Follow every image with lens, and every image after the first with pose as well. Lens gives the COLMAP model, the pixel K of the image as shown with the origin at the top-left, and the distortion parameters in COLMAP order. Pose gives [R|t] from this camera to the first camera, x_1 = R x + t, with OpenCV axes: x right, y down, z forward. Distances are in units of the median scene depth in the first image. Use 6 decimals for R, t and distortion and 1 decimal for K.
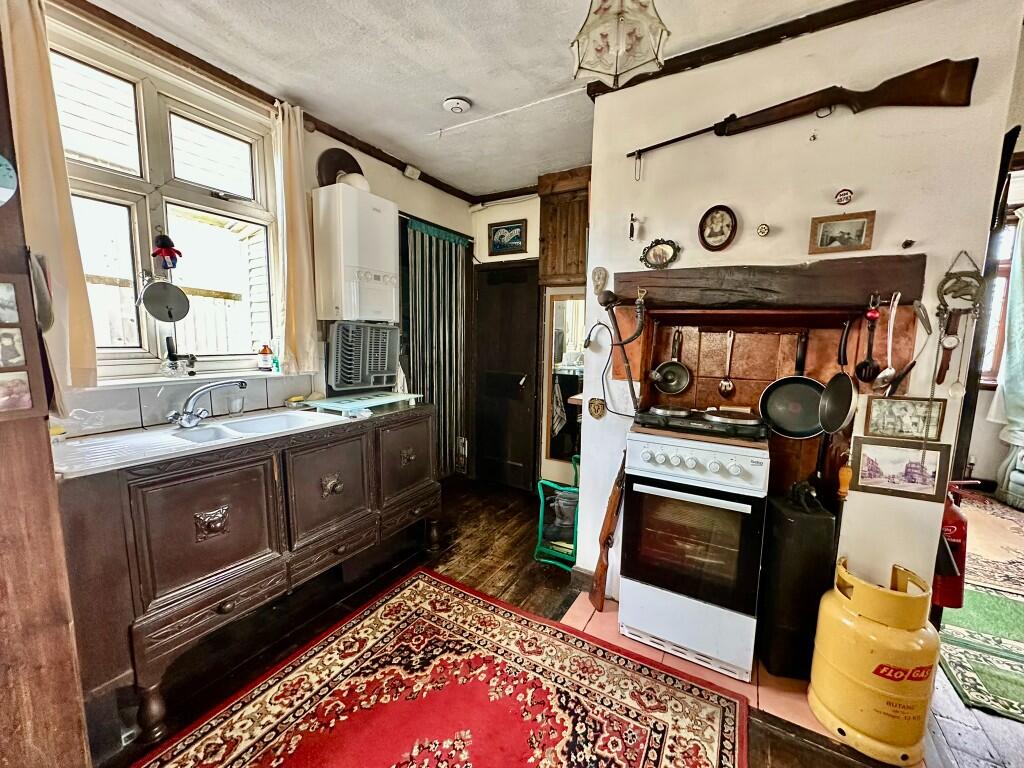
lens RADIAL K [[406.6, 0, 512.0], [0, 406.6, 384.0], [0, 0, 1]] dist [-0.001110, -0.000337]
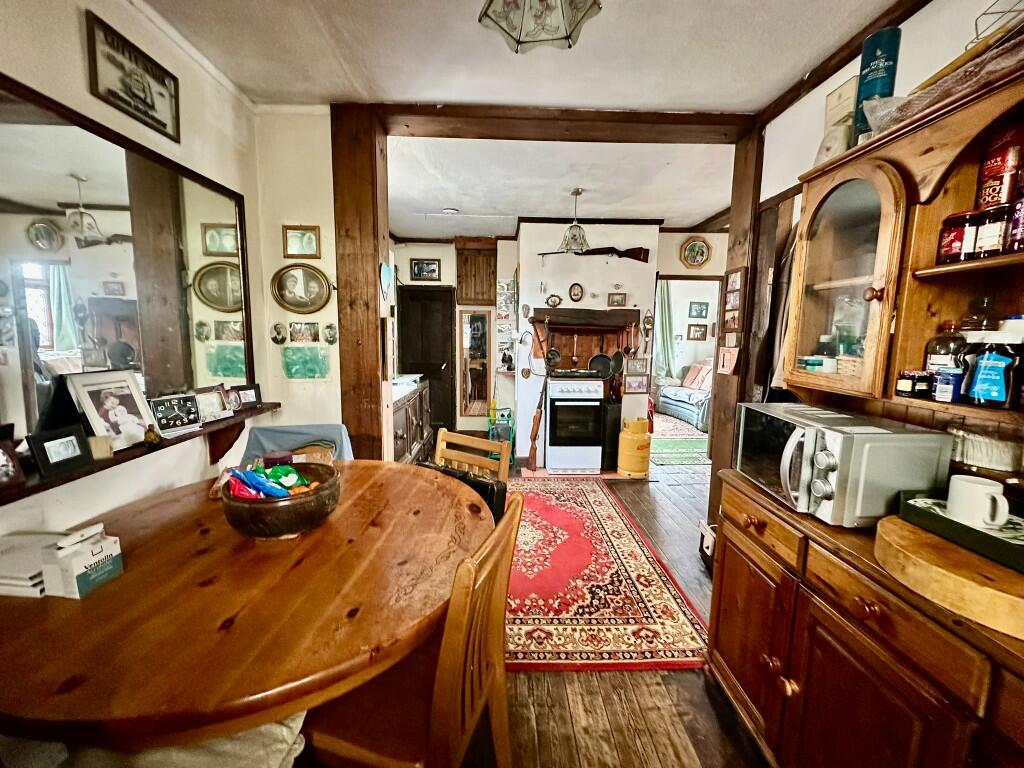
lens RADIAL K [[406.6, 0, 512.0], [0, 406.6, 384.0], [0, 0, 1]] dist [-0.001110, -0.000337]
pose [[0.845765, -0.073596, 0.528455, -1.192930], [0.065409, 0.997272, 0.034202, 0.049546], [-0.529531, 0.005639, 0.848272, -0.881255]]
